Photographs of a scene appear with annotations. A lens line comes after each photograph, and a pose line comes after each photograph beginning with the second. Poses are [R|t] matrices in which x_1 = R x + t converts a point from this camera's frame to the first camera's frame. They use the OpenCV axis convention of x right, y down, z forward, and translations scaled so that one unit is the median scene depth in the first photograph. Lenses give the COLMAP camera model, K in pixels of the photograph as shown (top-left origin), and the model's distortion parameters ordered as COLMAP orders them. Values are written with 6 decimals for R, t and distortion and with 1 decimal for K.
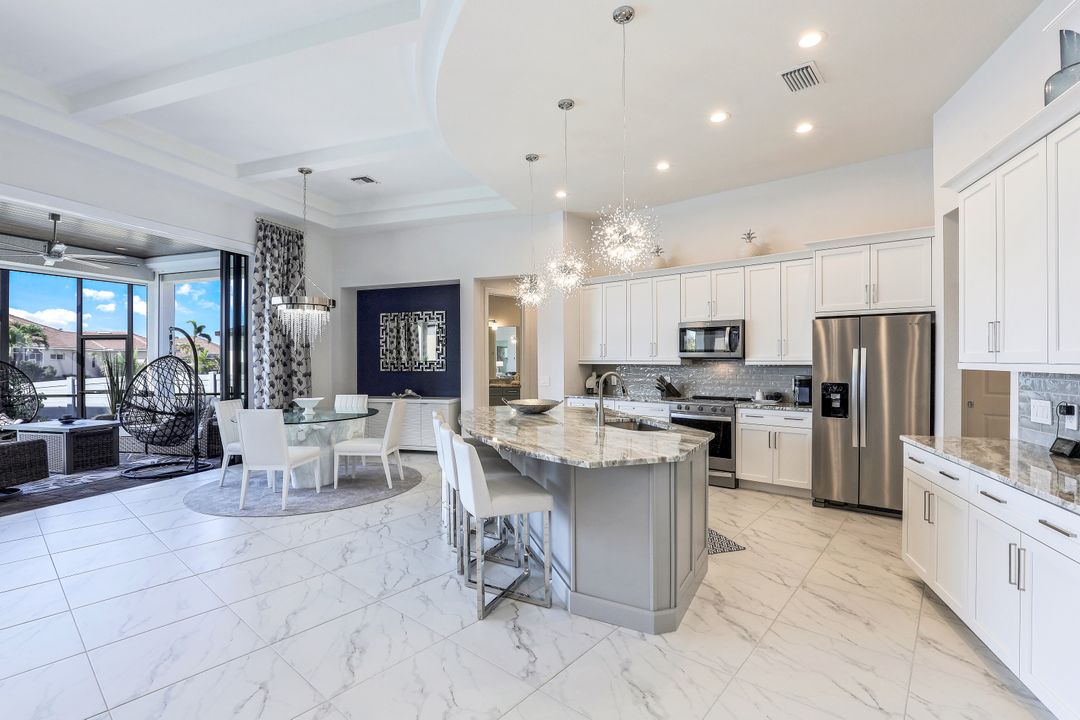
lens RADIAL K [[497.6, 0, 540.0], [0, 497.6, 360.0], [0, 0, 1]] dist [-0.025620, 0.000675]
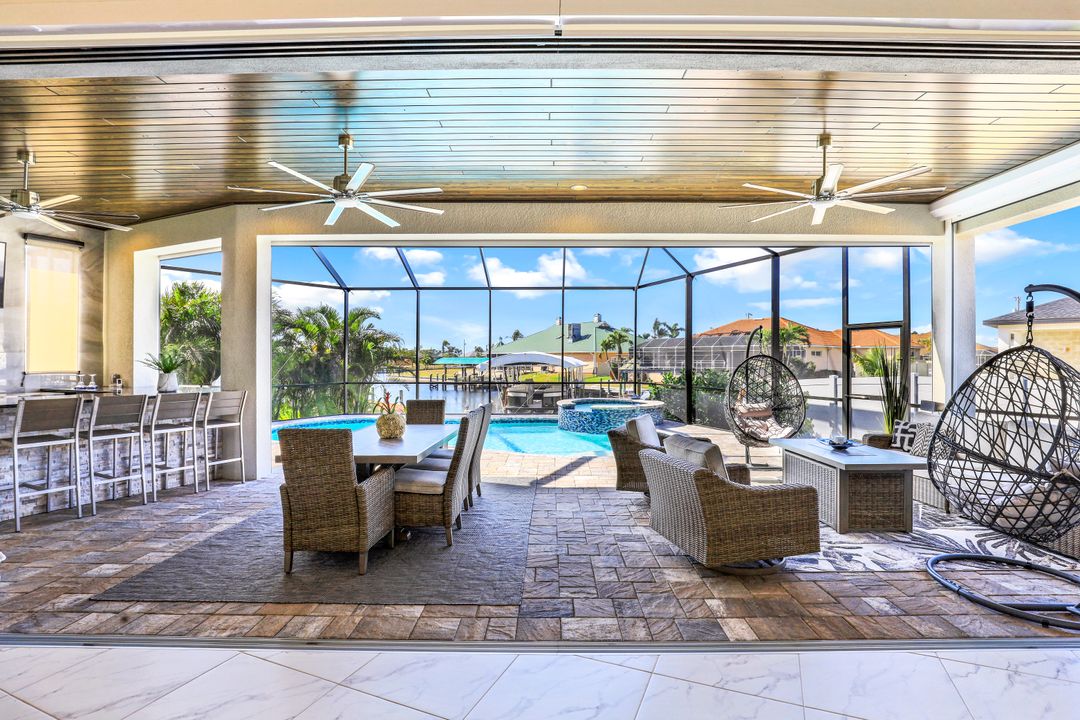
lens RADIAL K [[517.1, 0, 559.4], [0, 517.1, 358.1], [0, 0, 1]] dist [-0.038381, 0.000132]
pose [[0.318654, 0.002005, -0.947869, -0.323828], [0.001342, 0.999996, 0.002566, 0.000953], [0.947870, -0.002090, 0.318650, 0.307627]]
